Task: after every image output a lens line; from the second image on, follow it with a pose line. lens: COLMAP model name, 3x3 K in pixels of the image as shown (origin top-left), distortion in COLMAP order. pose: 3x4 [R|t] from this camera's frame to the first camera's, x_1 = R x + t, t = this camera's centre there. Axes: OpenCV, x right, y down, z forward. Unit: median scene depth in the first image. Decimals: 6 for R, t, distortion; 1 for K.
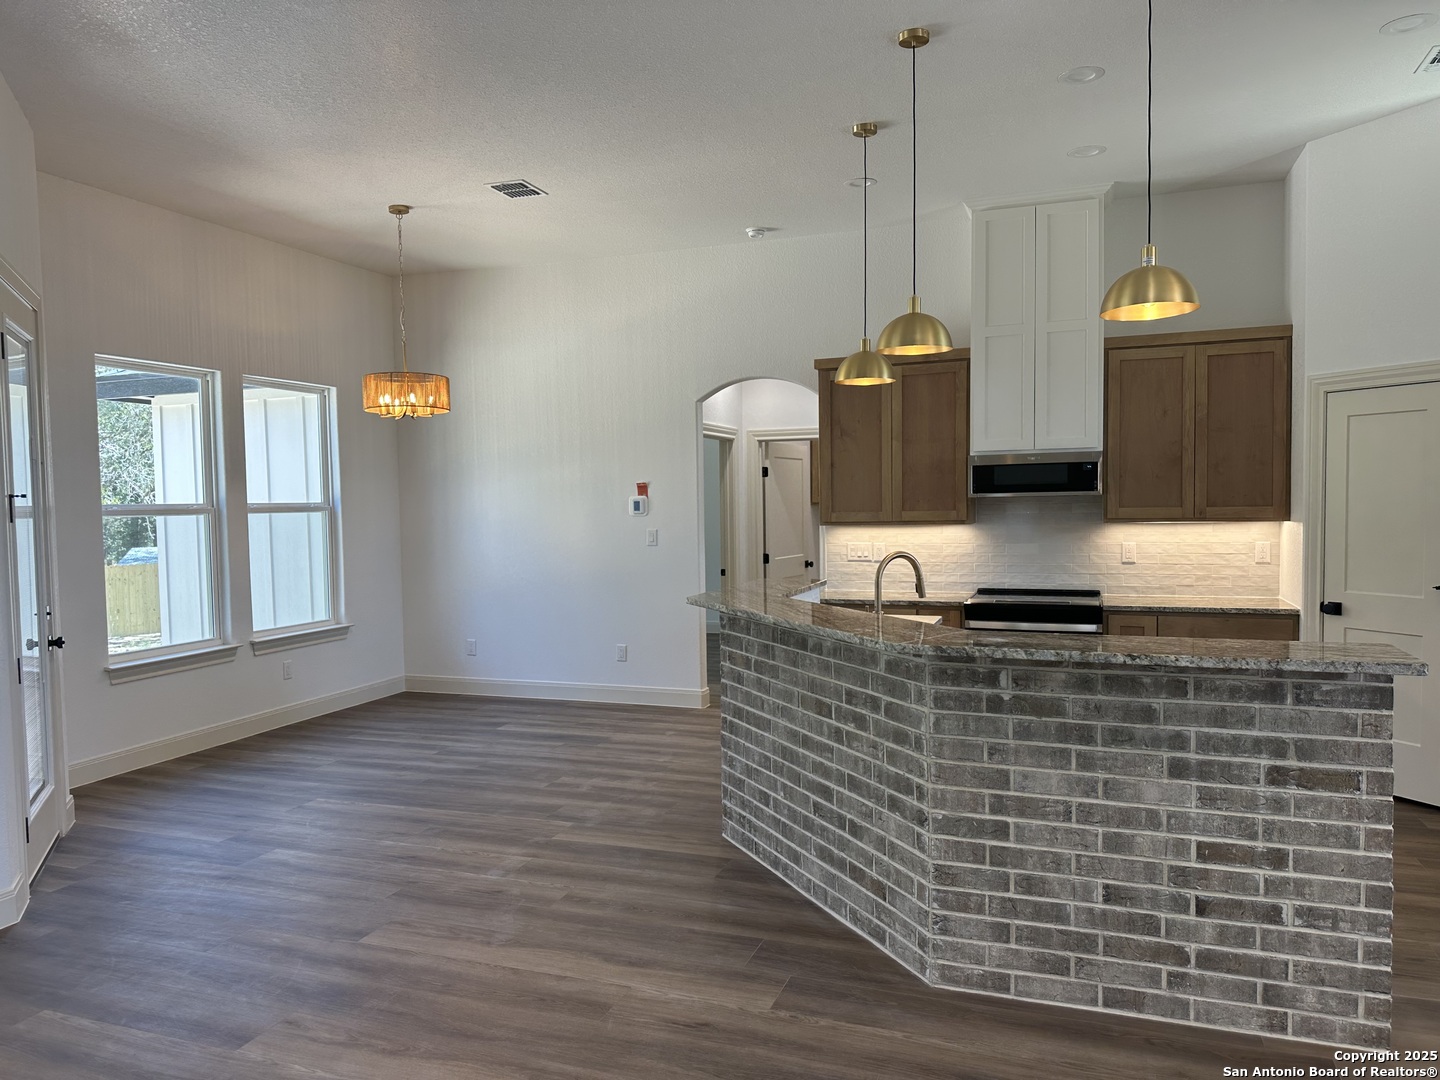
lens RADIAL K [[1010.6, 0, 713.1], [0, 1010.6, 541.2], [0, 0, 1]] dist [0.061012, -0.081569]
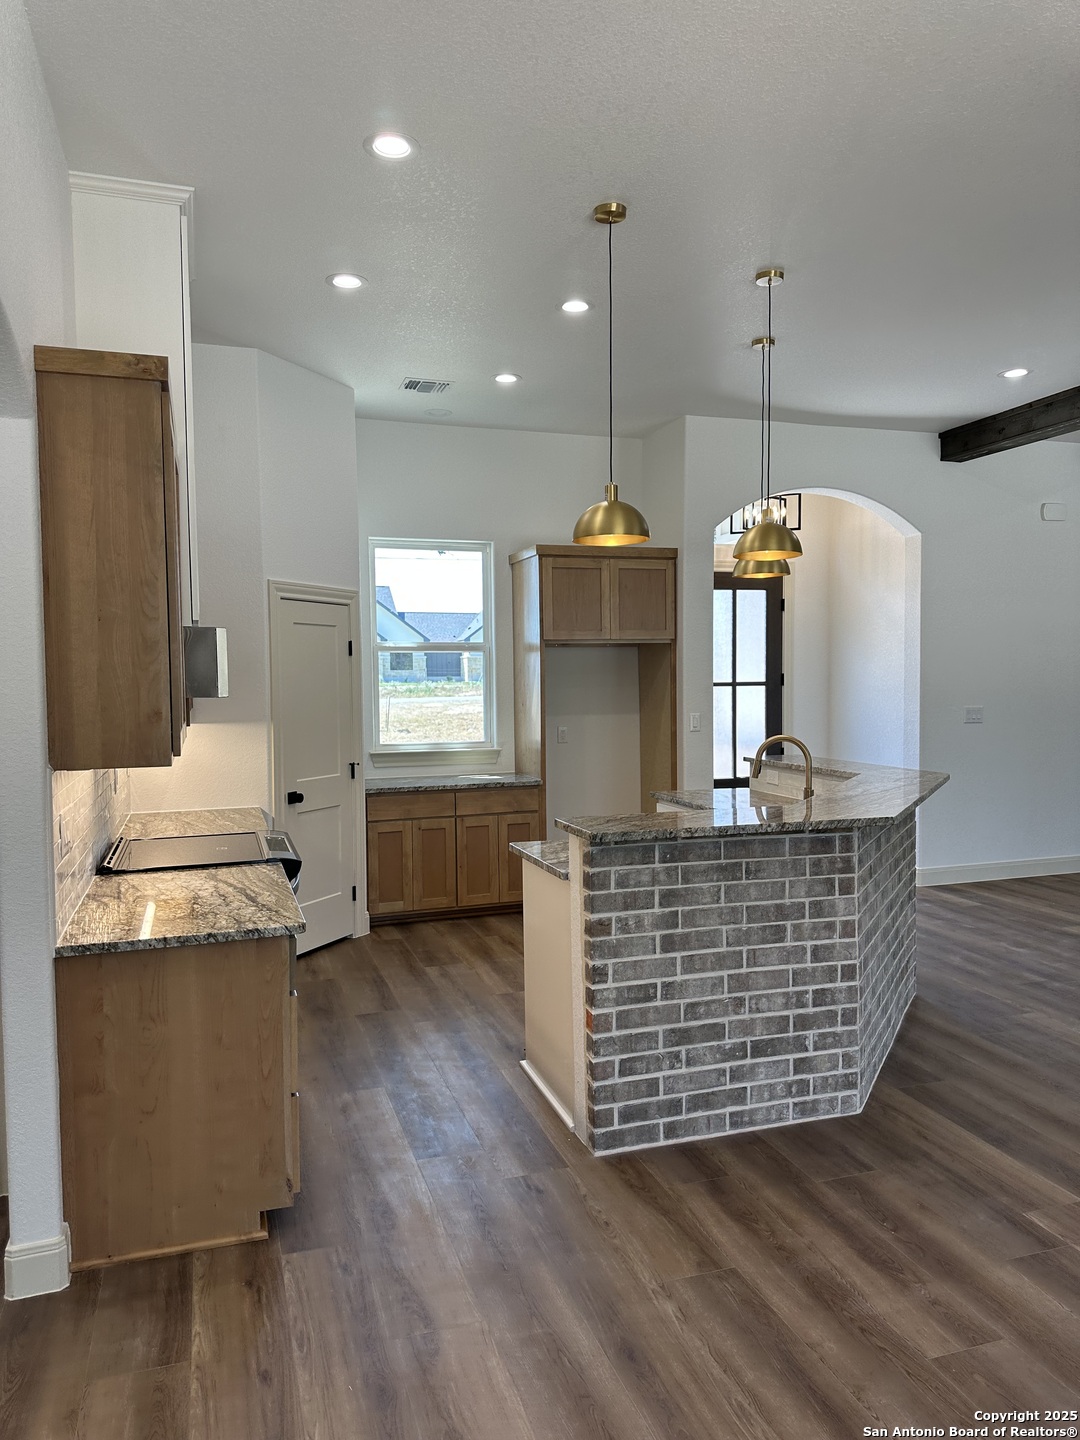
lens RADIAL K [[1010.6, 0, 535.9], [0, 1010.6, 723.7], [0, 0, 1]] dist [0.061012, -0.081569]
pose [[-0.623081, -0.016117, 0.781992, -0.481070], [0.050984, 0.996825, 0.061168, -0.079325], [-0.780494, 0.077981, -0.620280, 1.774367]]
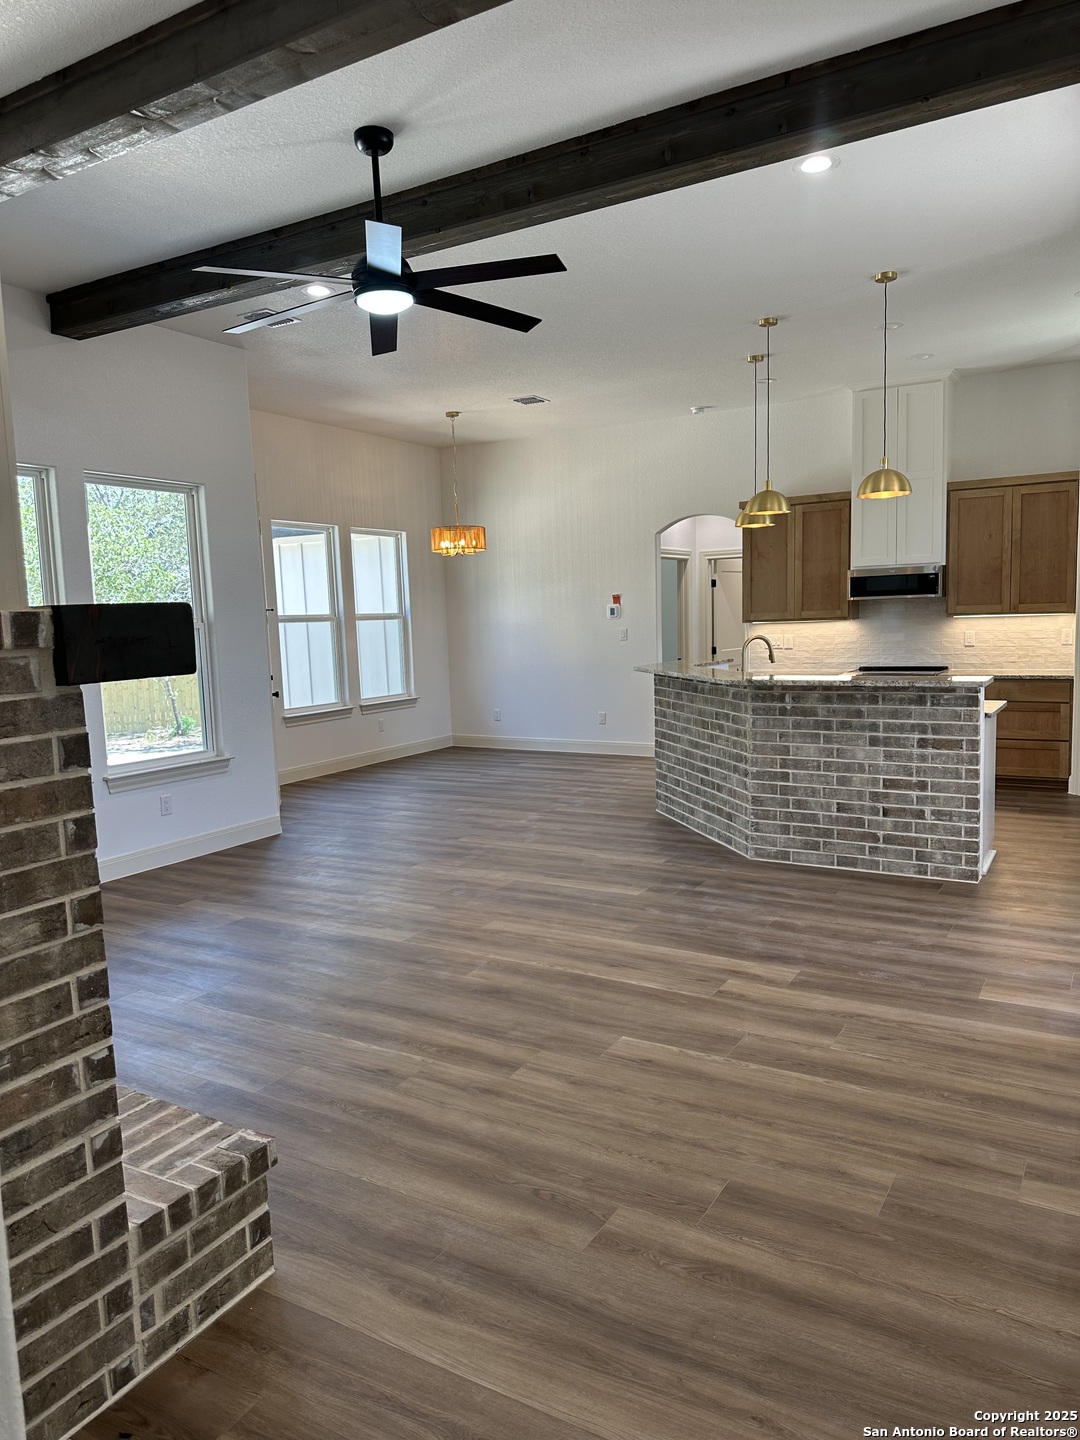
lens RADIAL K [[1010.6, 0, 506.7], [0, 1010.6, 733.9], [0, 0, 1]] dist [0.061012, -0.081569]
pose [[0.979621, 0.006848, -0.200737, 0.107612], [0.009871, 0.996569, 0.082171, 0.028994], [0.200611, -0.082478, 0.976193, -0.689584]]
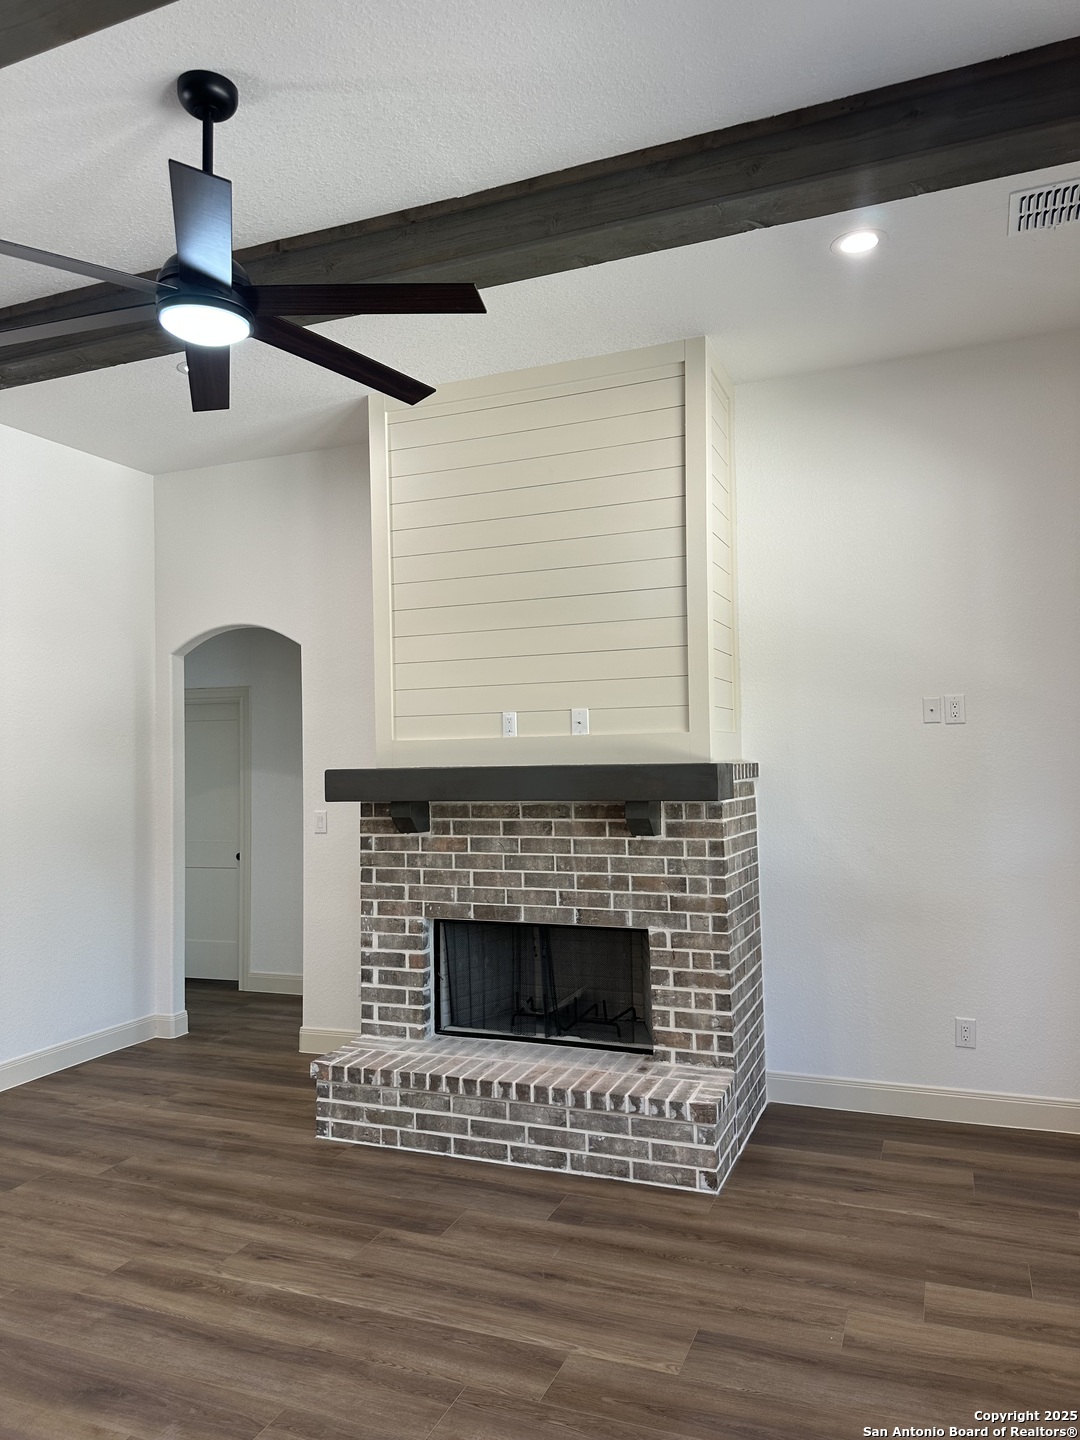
lens RADIAL K [[1010.6, 0, 523.6], [0, 1010.6, 689.4], [0, 0, 1]] dist [0.061012, -0.081569]
pose [[-0.998762, 0.036620, 0.033665, -0.381737], [0.035684, 0.998971, -0.027977, -0.041830], [-0.034655, -0.026741, -0.999042, 0.817852]]
